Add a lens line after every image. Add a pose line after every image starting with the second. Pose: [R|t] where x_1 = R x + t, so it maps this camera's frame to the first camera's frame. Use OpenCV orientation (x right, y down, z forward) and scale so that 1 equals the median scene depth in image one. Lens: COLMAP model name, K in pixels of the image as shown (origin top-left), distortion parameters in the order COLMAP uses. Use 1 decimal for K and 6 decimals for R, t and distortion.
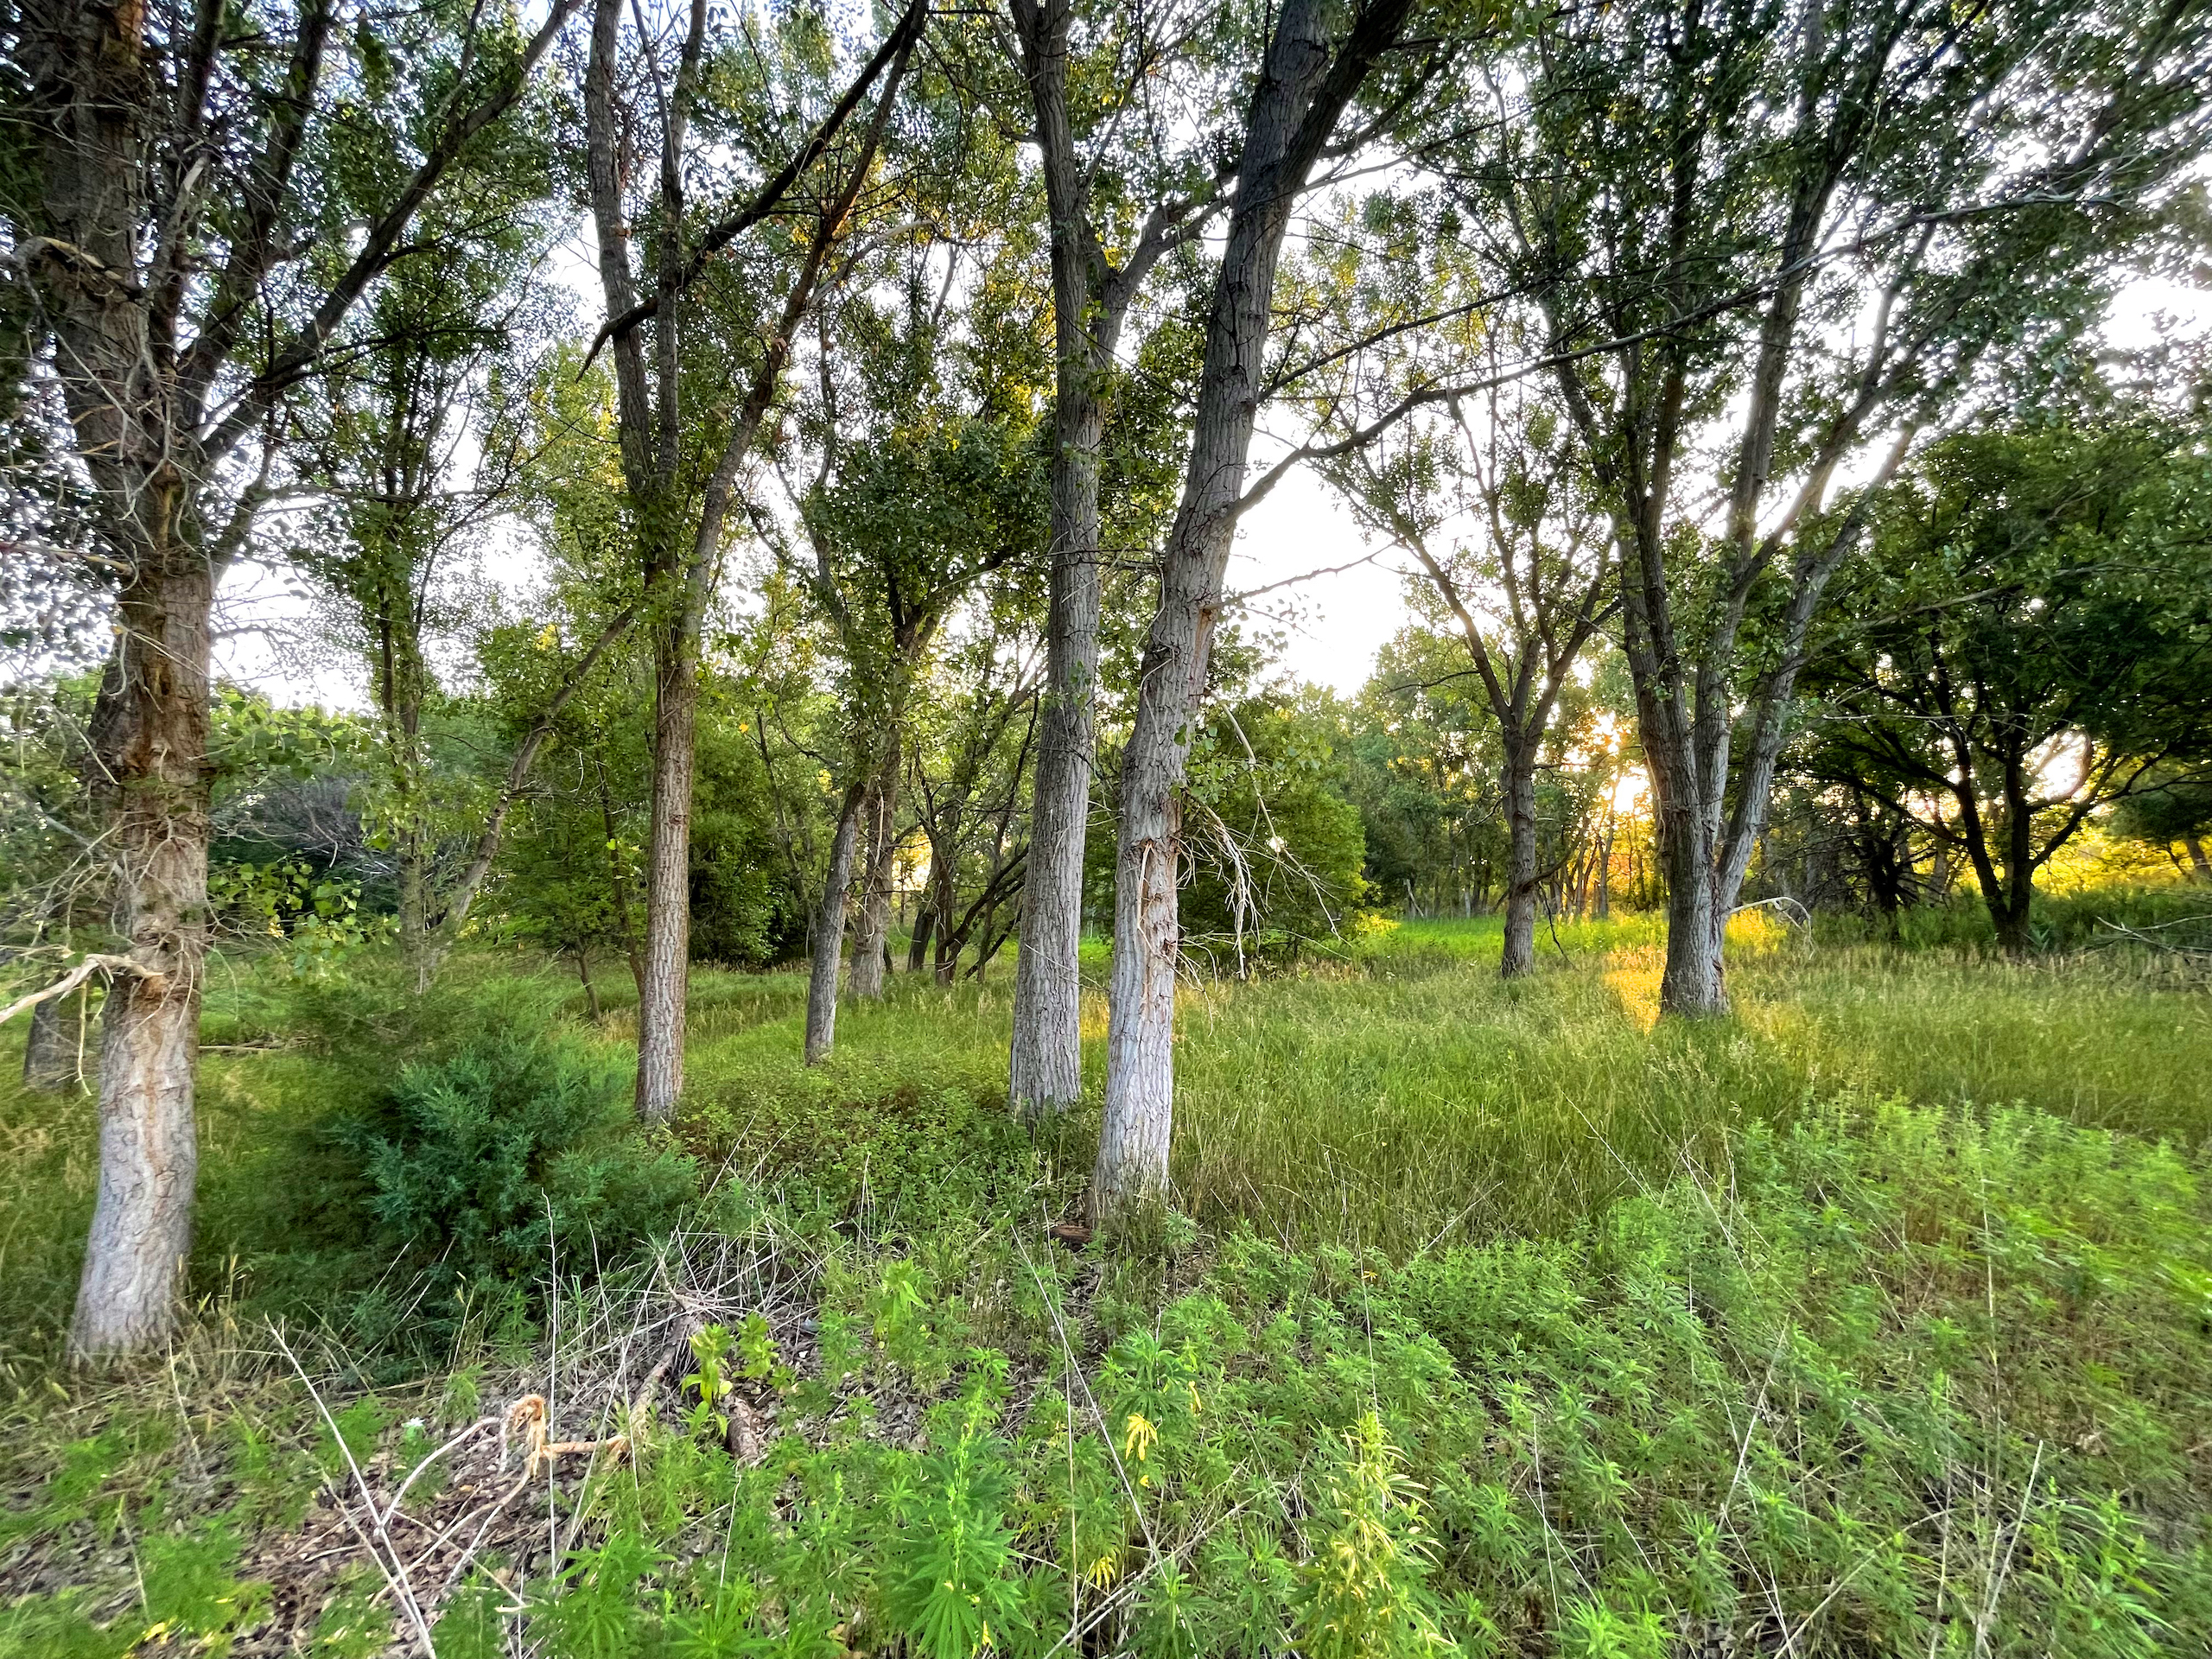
lens RADIAL K [[904.0, 0, 1097.3], [0, 904.0, 825.7], [0, 0, 1]] dist [0.011333, 0.000286]
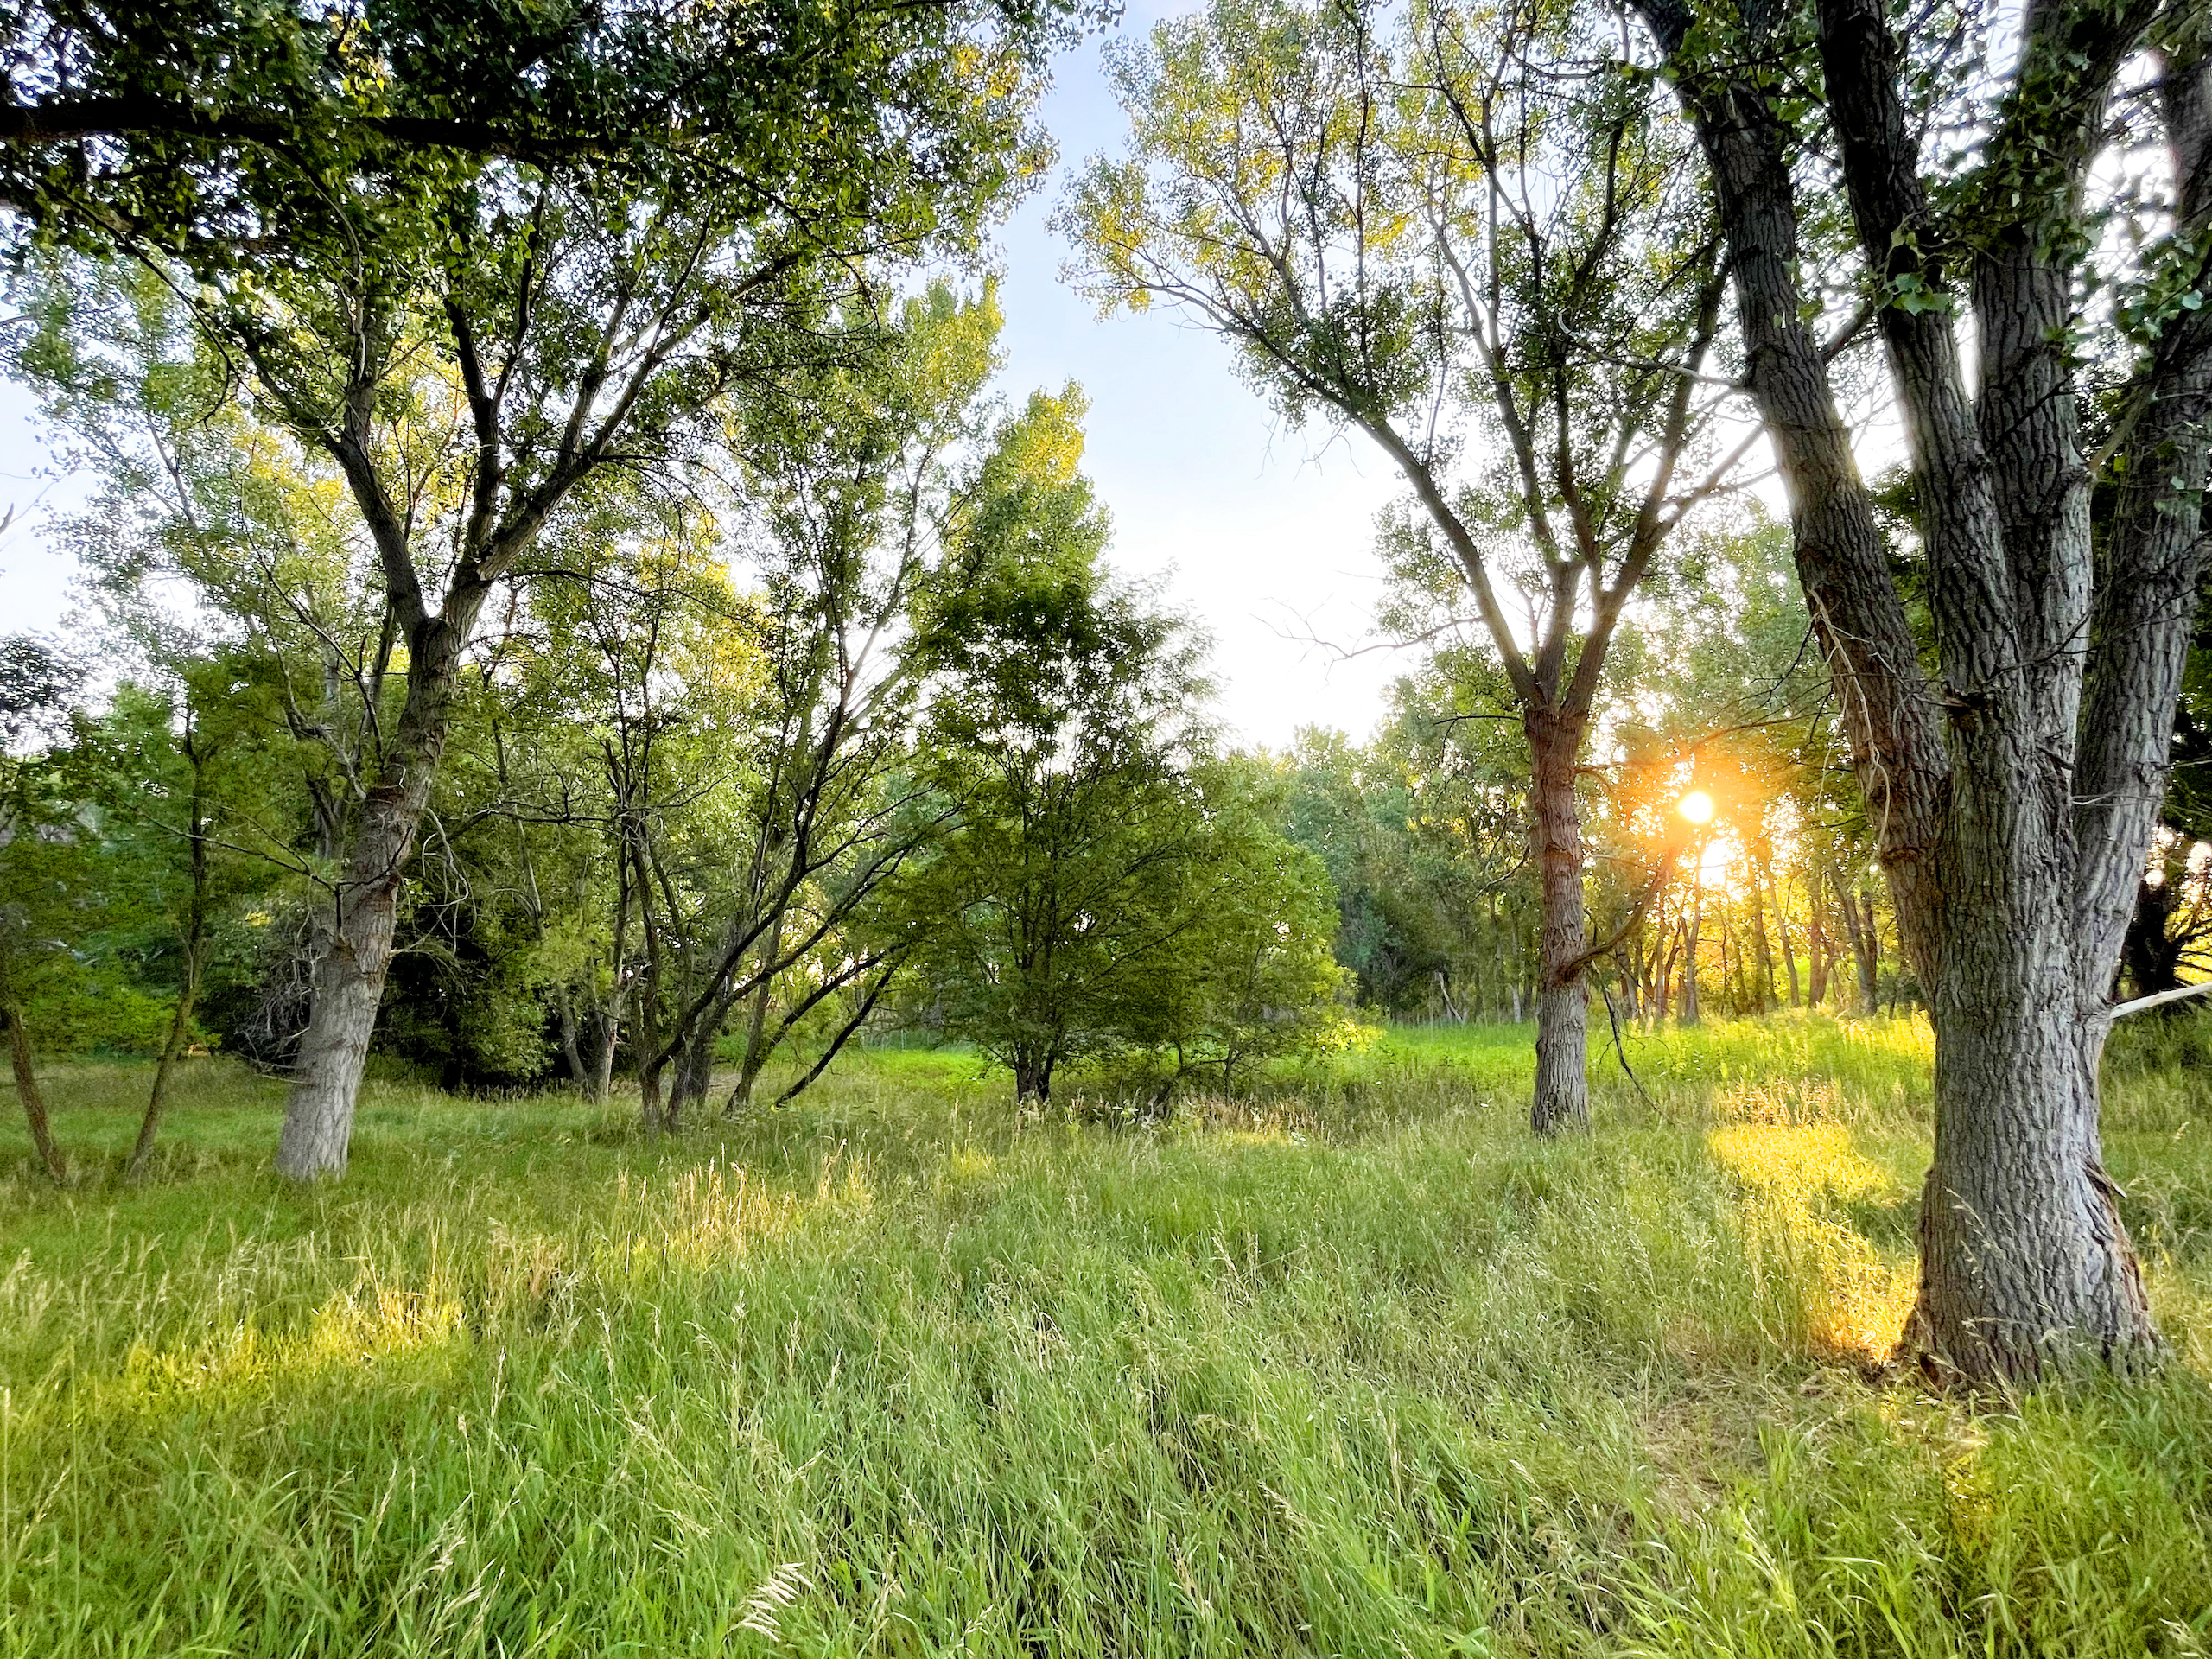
lens RADIAL K [[1025.0, 0, 1099.2], [0, 1025.0, 826.9], [0, 0, 1]] dist [0.001197, -0.000144]
pose [[0.999975, 0.001531, -0.006927, 0.069987], [-0.002122, 0.996278, -0.086171, 0.013131], [0.006770, 0.086183, 0.996256, 0.133874]]
